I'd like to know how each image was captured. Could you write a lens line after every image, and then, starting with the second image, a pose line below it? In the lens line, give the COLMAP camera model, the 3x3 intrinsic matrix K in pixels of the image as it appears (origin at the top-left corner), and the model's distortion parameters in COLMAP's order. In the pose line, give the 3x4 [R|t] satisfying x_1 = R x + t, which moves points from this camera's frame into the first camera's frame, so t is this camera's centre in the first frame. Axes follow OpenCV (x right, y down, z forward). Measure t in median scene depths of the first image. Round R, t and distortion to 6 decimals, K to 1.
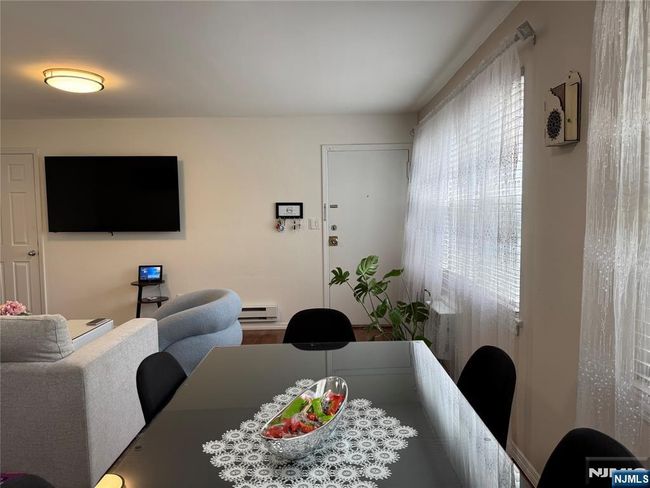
lens RADIAL K [[458.4, 0, 329.6], [0, 458.4, 244.7], [0, 0, 1]] dist [0.073623, -0.091170]
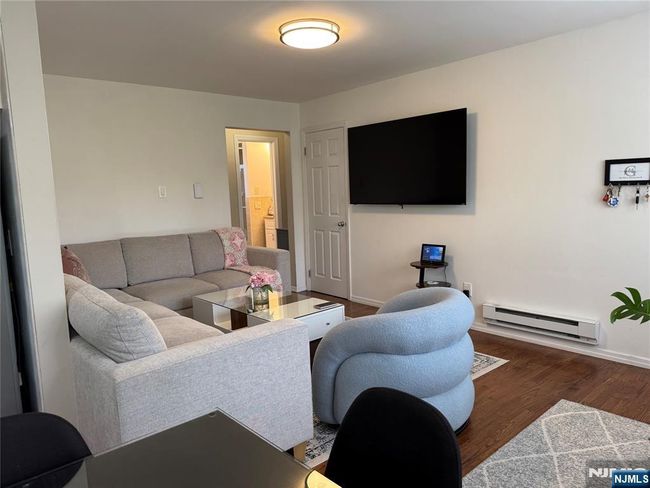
lens RADIAL K [[458.4, 0, 322.9], [0, 458.4, 244.7], [0, 0, 1]] dist [0.073623, -0.091170]
pose [[0.663643, 0.078011, -0.743970, 0.107900], [-0.027264, 0.996409, 0.080161, -0.016900], [0.747552, -0.032915, 0.663387, 0.286811]]
